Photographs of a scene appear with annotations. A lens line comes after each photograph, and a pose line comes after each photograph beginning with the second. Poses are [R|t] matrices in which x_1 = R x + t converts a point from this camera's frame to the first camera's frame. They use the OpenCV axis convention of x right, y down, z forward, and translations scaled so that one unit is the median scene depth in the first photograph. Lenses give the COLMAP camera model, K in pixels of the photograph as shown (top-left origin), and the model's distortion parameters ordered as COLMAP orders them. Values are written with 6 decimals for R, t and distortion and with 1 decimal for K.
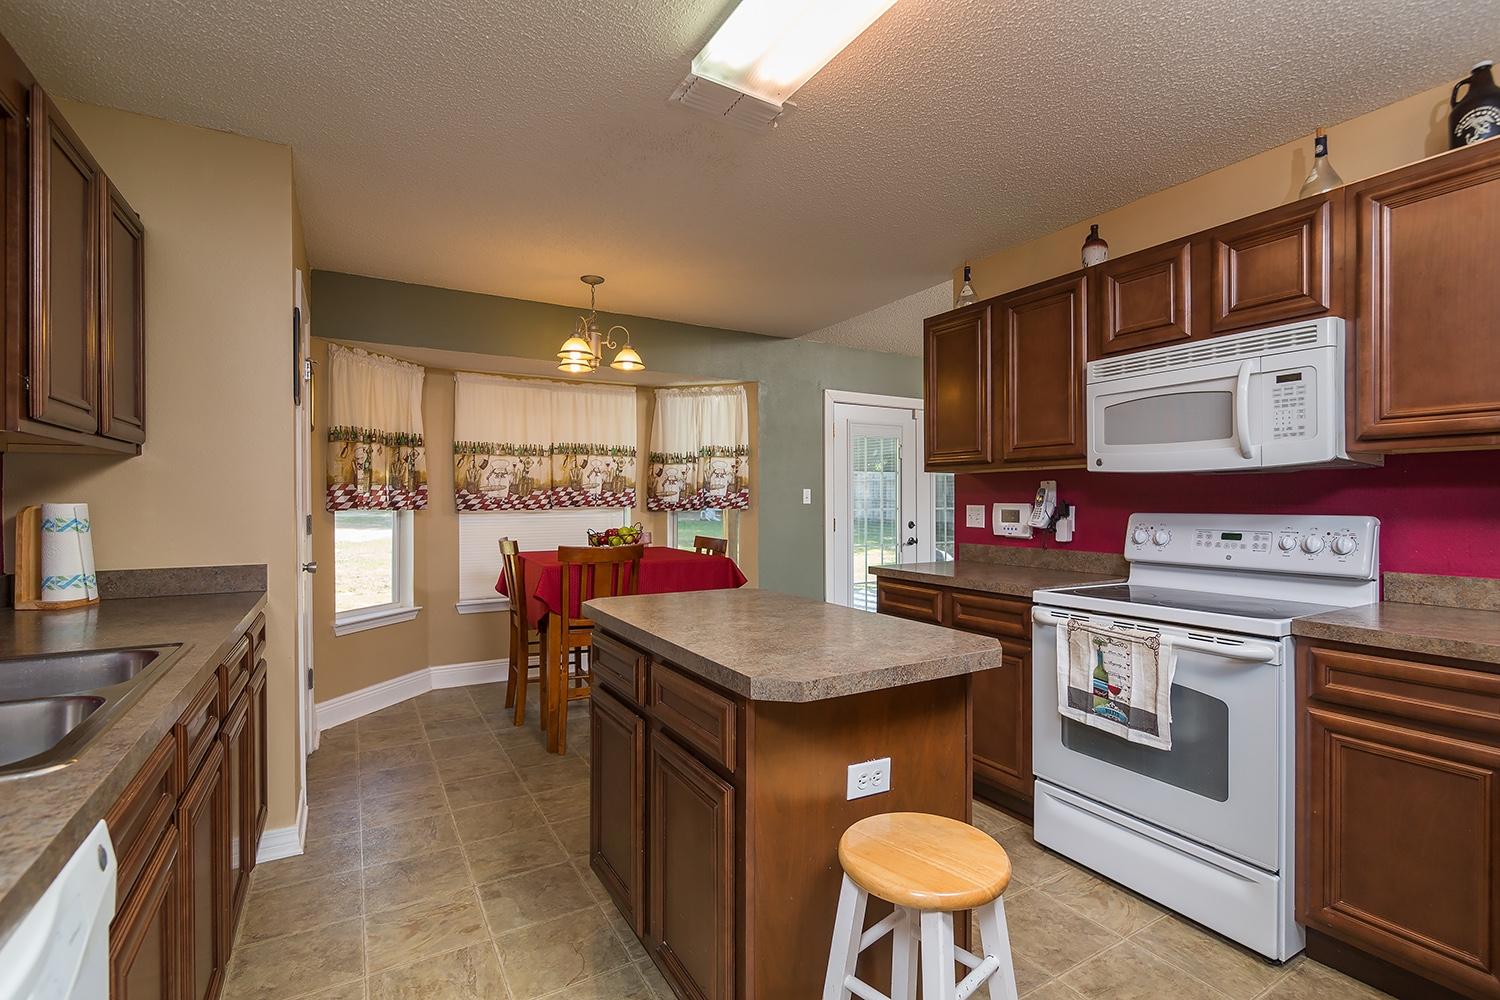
lens RADIAL K [[684.5, 0, 749.6], [0, 684.5, 502.6], [0, 0, 1]] dist [-0.016601, -0.000769]
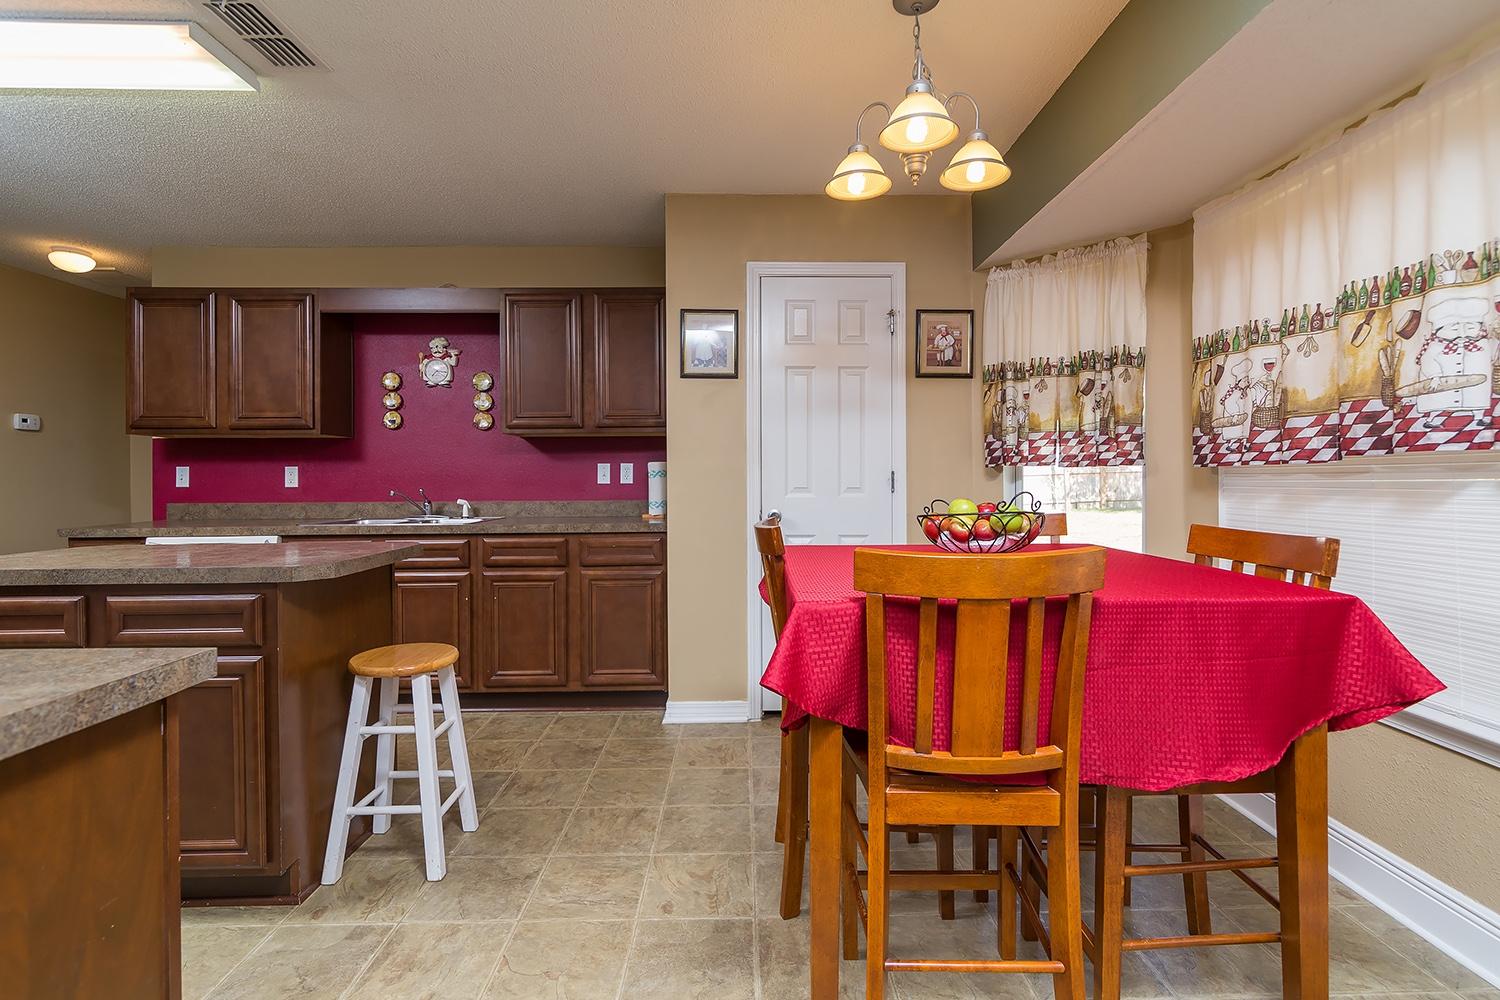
lens RADIAL K [[684.5, 0, 750.8], [0, 684.5, 485.5], [0, 0, 1]] dist [-0.016601, -0.000769]
pose [[-0.504129, 0.010941, -0.863559, 0.217922], [0.002165, 0.999933, 0.011405, 0.019150], [0.863625, 0.003880, -0.504119, 0.947266]]
